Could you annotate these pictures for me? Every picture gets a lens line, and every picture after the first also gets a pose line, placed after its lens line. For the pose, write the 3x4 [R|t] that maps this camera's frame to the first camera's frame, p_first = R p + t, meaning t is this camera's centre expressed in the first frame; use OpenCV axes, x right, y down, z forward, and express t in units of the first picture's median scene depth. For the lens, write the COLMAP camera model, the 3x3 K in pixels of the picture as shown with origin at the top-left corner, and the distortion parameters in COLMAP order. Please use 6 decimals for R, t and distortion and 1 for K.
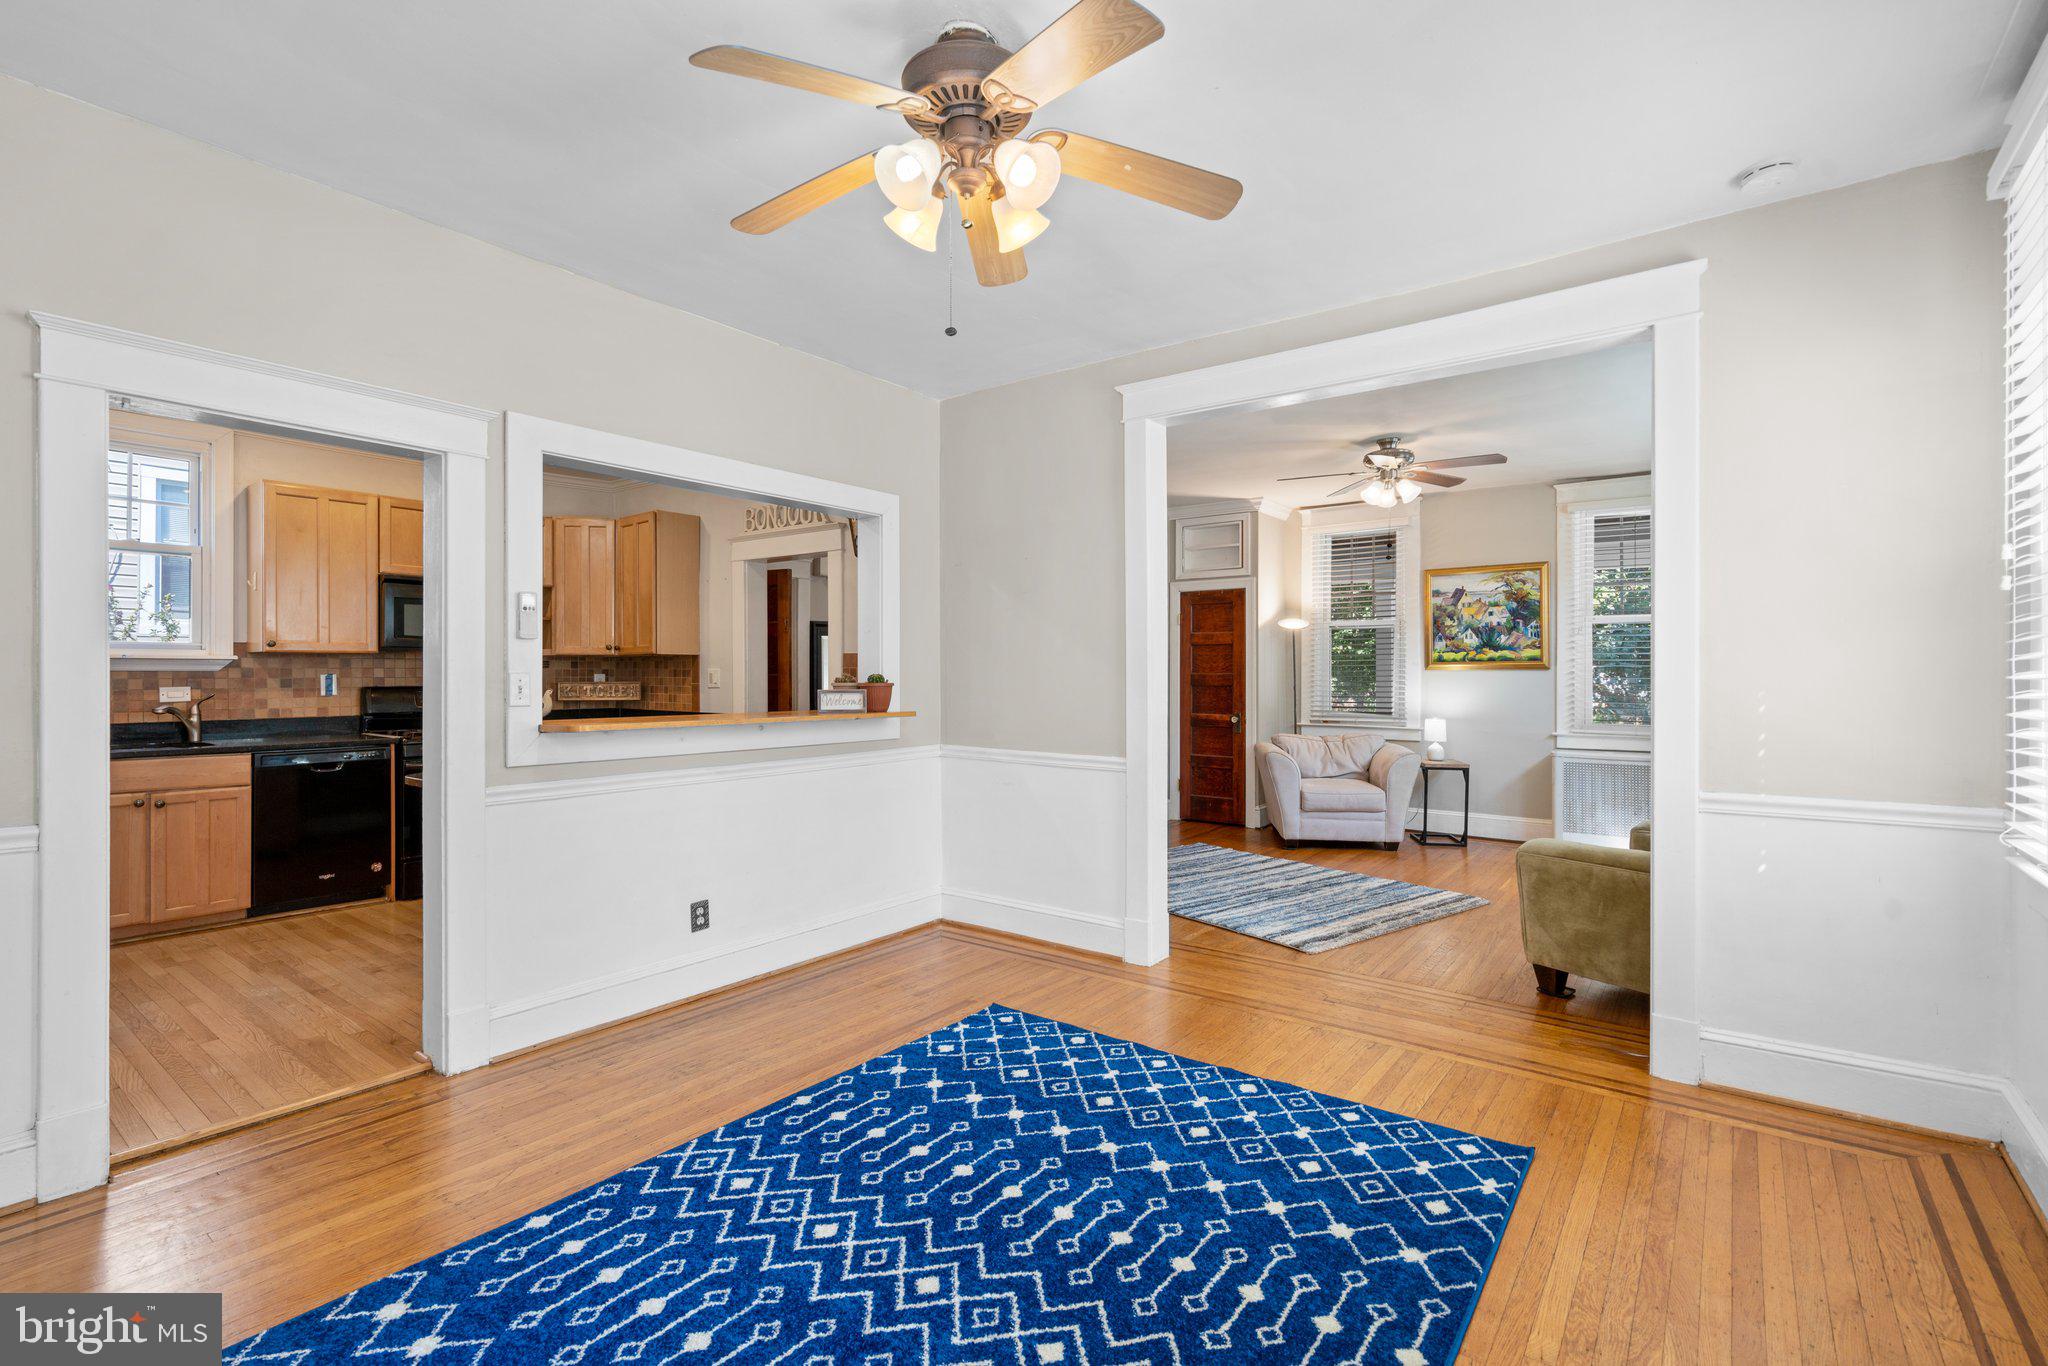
lens RADIAL K [[927.2, 0, 1021.5], [0, 927.2, 672.1], [0, 0, 1]] dist [-0.003593, 0.000687]
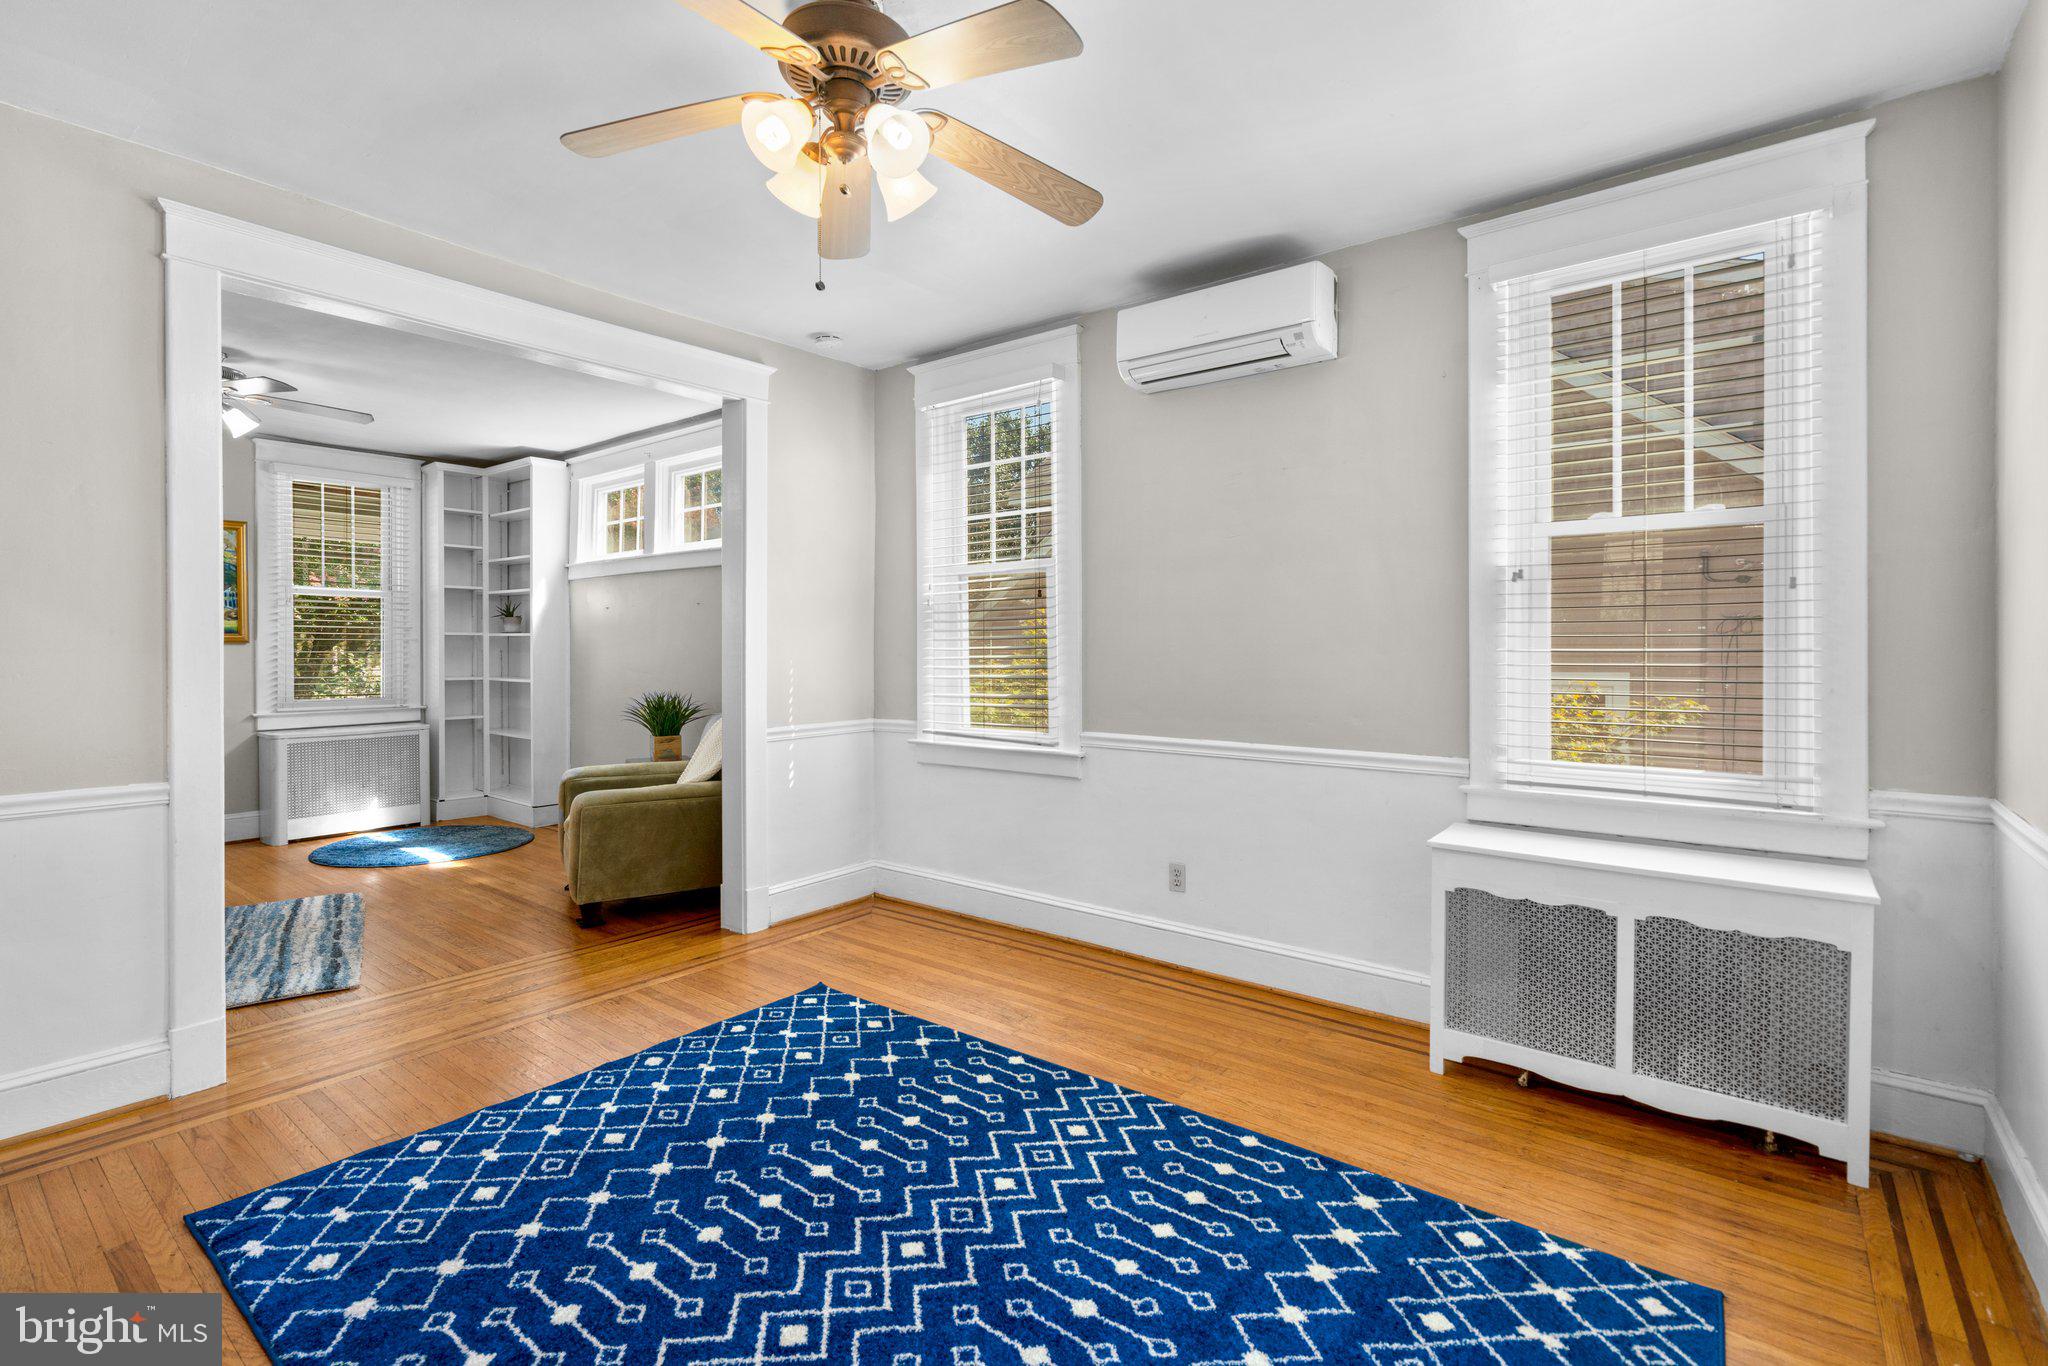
lens RADIAL K [[940.6, 0, 1016.6], [0, 940.6, 646.7], [0, 0, 1]] dist [-0.000542, 0.000053]
pose [[0.020285, -0.001773, 0.999793, -0.522405], [0.000182, 0.999998, 0.001770, -0.001833], [-0.999794, 0.000146, 0.020286, 0.398032]]
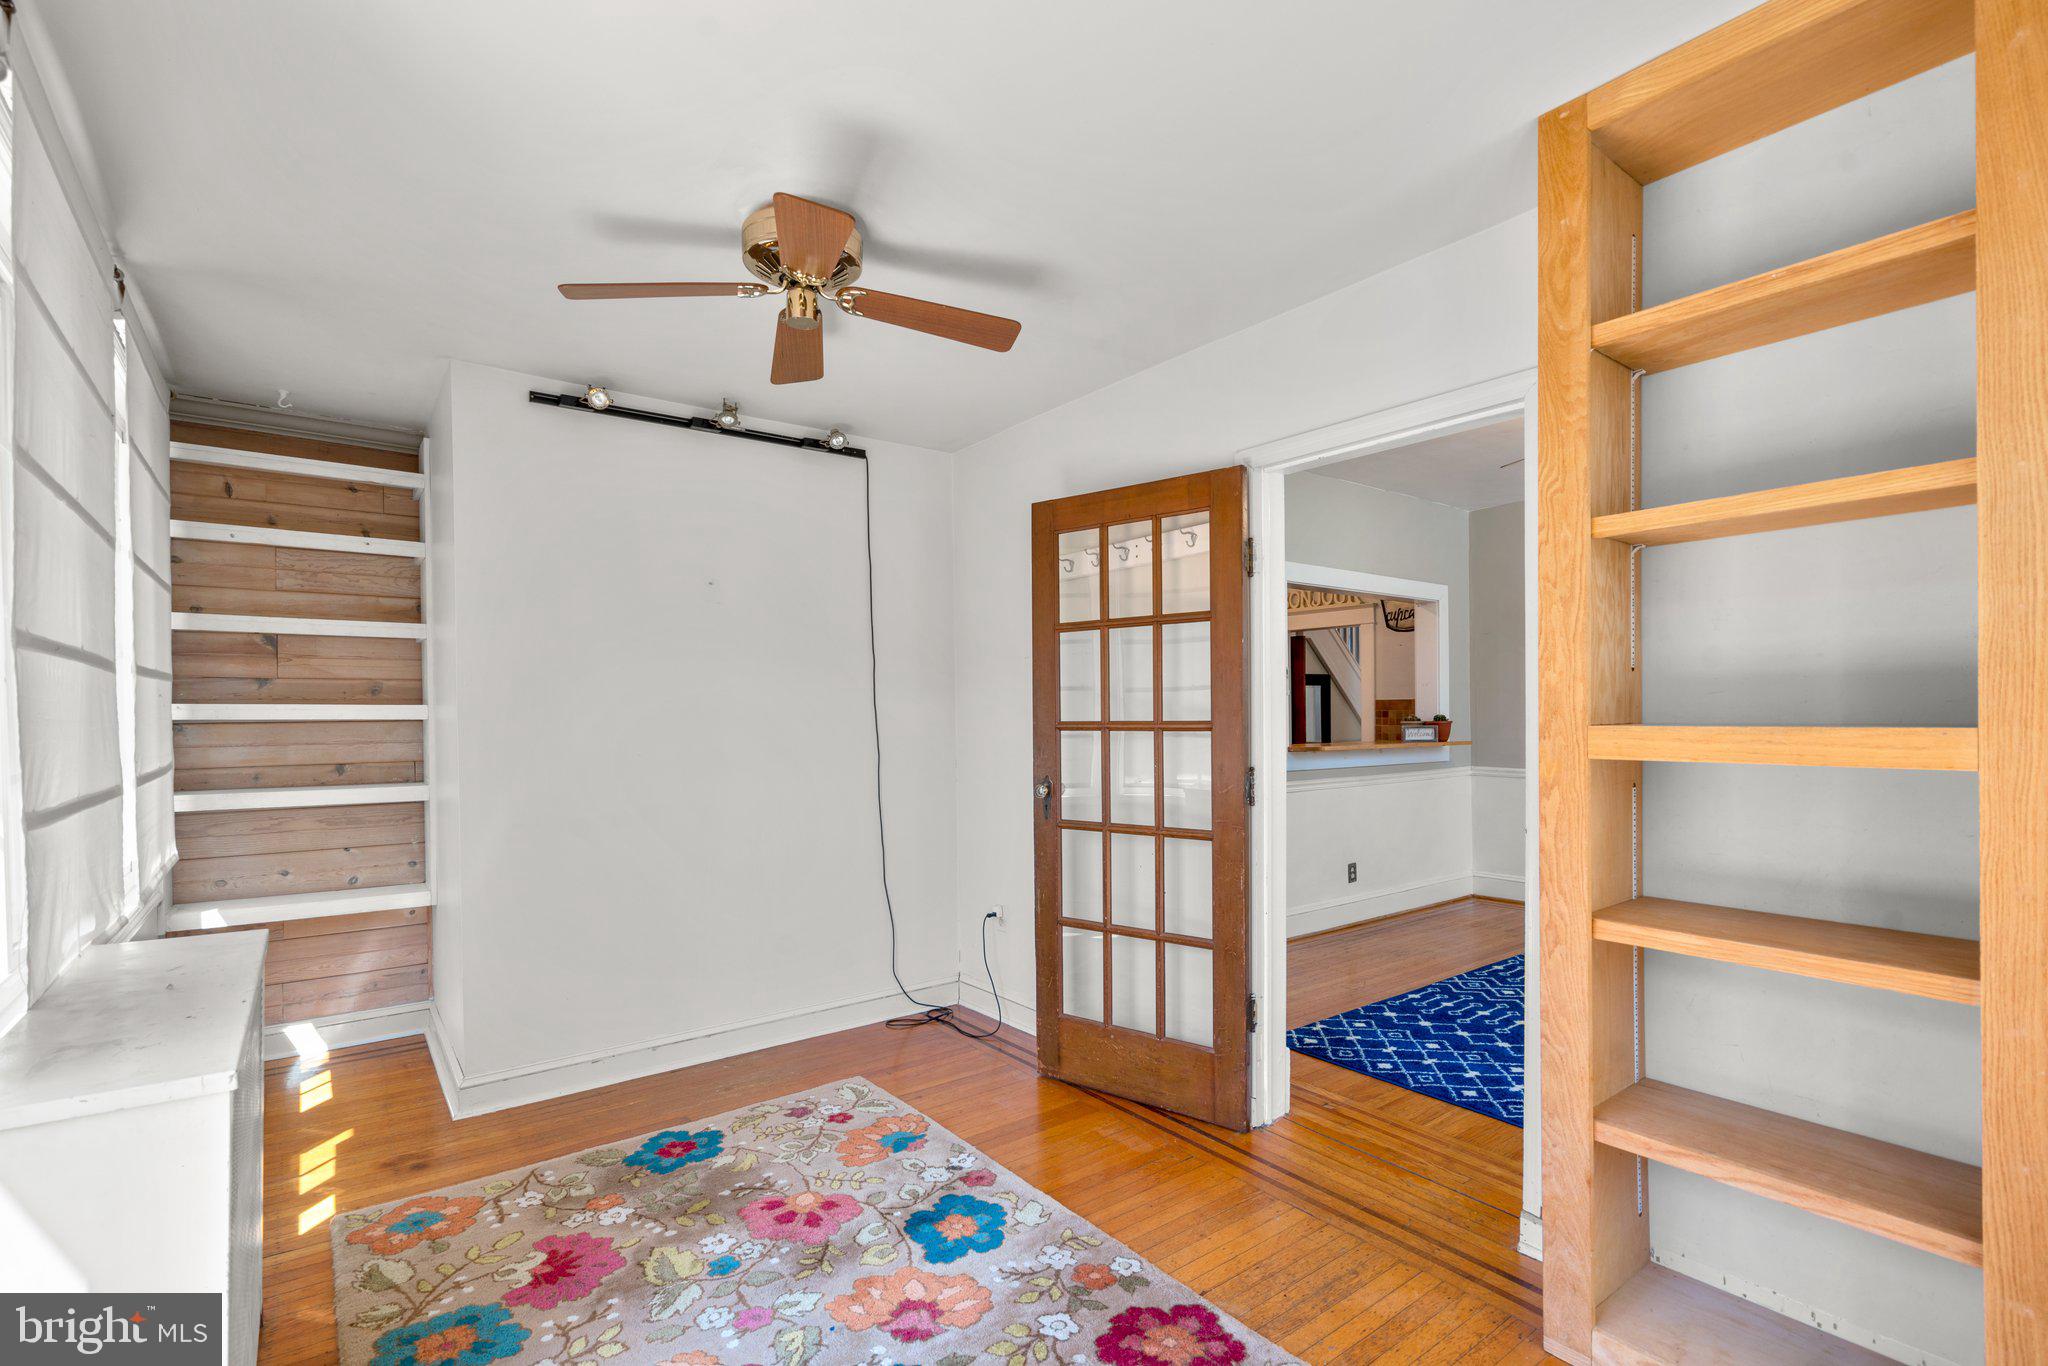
lens RADIAL K [[948.2, 0, 1024.2], [0, 948.2, 717.3], [0, 0, 1]] dist [-0.005273, 0.000260]
pose [[0.963434, -0.009279, -0.267784, -0.396981], [0.010382, 0.999942, 0.002701, -0.004367], [0.267744, -0.005383, 0.963475, -0.586043]]
